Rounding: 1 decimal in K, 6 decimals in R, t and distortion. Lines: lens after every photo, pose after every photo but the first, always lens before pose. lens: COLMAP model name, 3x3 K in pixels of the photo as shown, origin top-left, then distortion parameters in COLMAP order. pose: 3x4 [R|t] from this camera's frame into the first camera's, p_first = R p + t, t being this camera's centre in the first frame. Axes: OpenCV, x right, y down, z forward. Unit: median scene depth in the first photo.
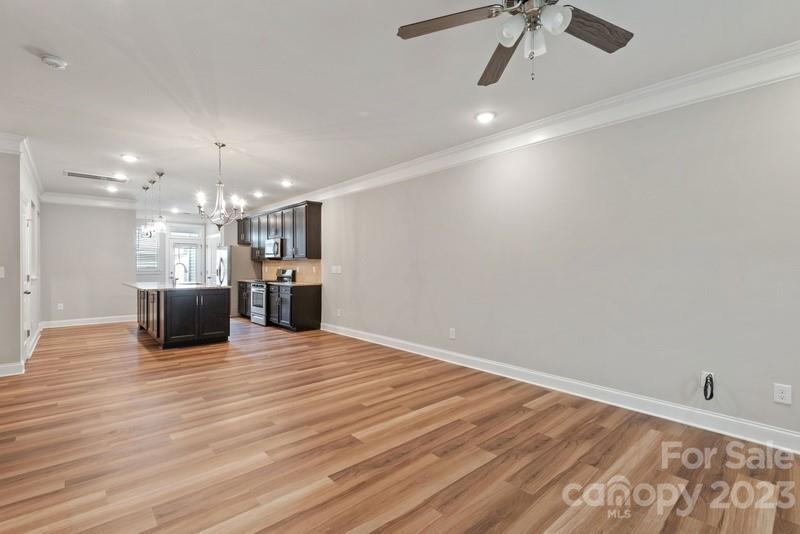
lens RADIAL K [[369.1, 0, 393.3], [0, 369.1, 268.7], [0, 0, 1]] dist [0.003946, 0.000465]
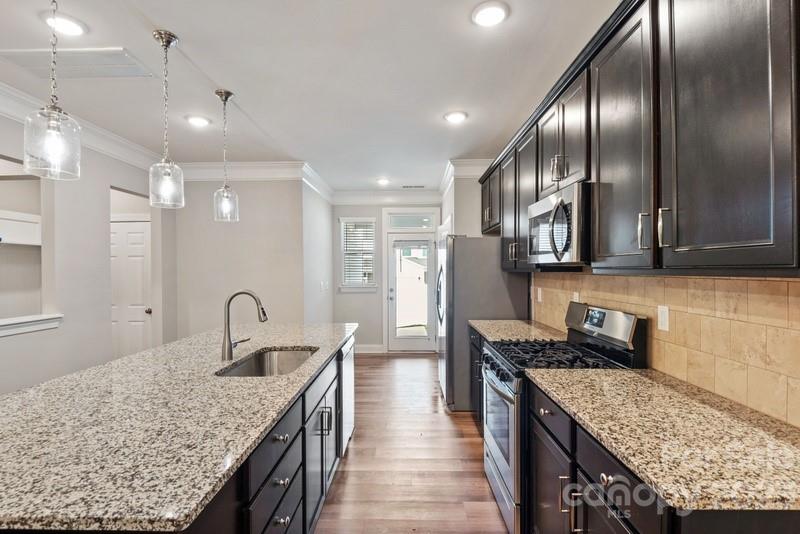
lens RADIAL K [[387.9, 0, 402.8], [0, 387.9, 271.8], [0, 0, 1]] dist [0.001737, -0.000107]
pose [[0.747950, -0.001505, -0.663753, -0.363599], [0.004196, 0.999988, 0.002461, -0.044160], [0.663741, -0.004626, 0.747948, 1.191364]]
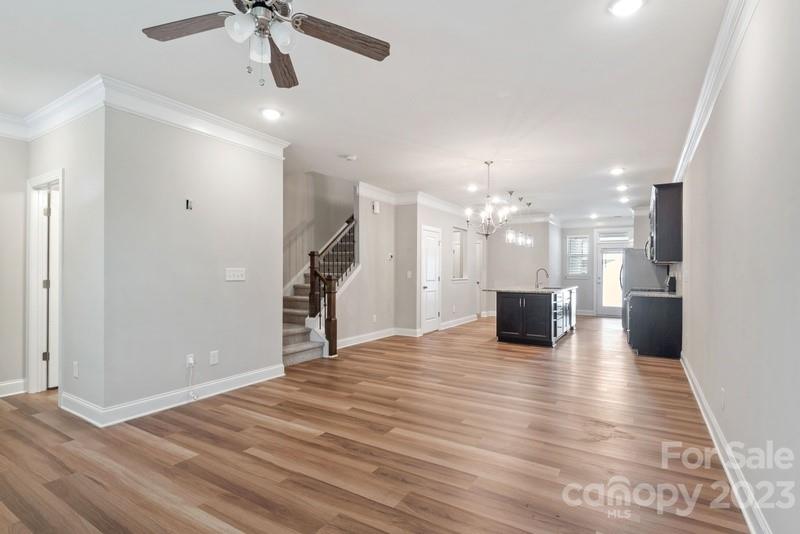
lens RADIAL K [[387.9, 0, 400.1], [0, 387.9, 273.9], [0, 0, 1]] dist [0.001737, -0.000107]
pose [[0.292717, 0.004452, -0.956189, 0.548377], [-0.006667, 0.999974, 0.002615, -0.000127], [0.956176, 0.005609, 0.292739, 0.387392]]
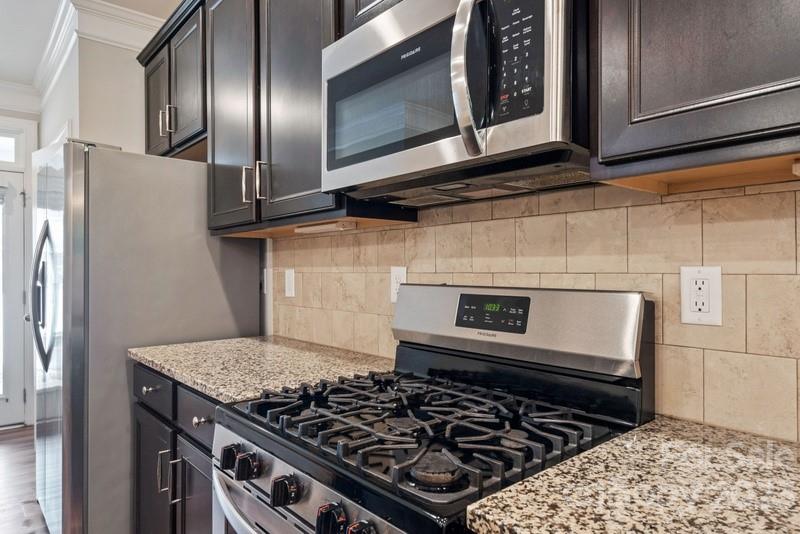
lens RADIAL K [[517.9, 0, 406.2], [0, 517.9, 264.8], [0, 0, 1]] dist [0.016405, 0.001017]
pose [[0.999886, -0.013140, -0.007381, -0.552766], [0.013096, 0.999896, -0.006008, -0.008786], [0.007459, 0.005911, 0.999955, 1.434170]]
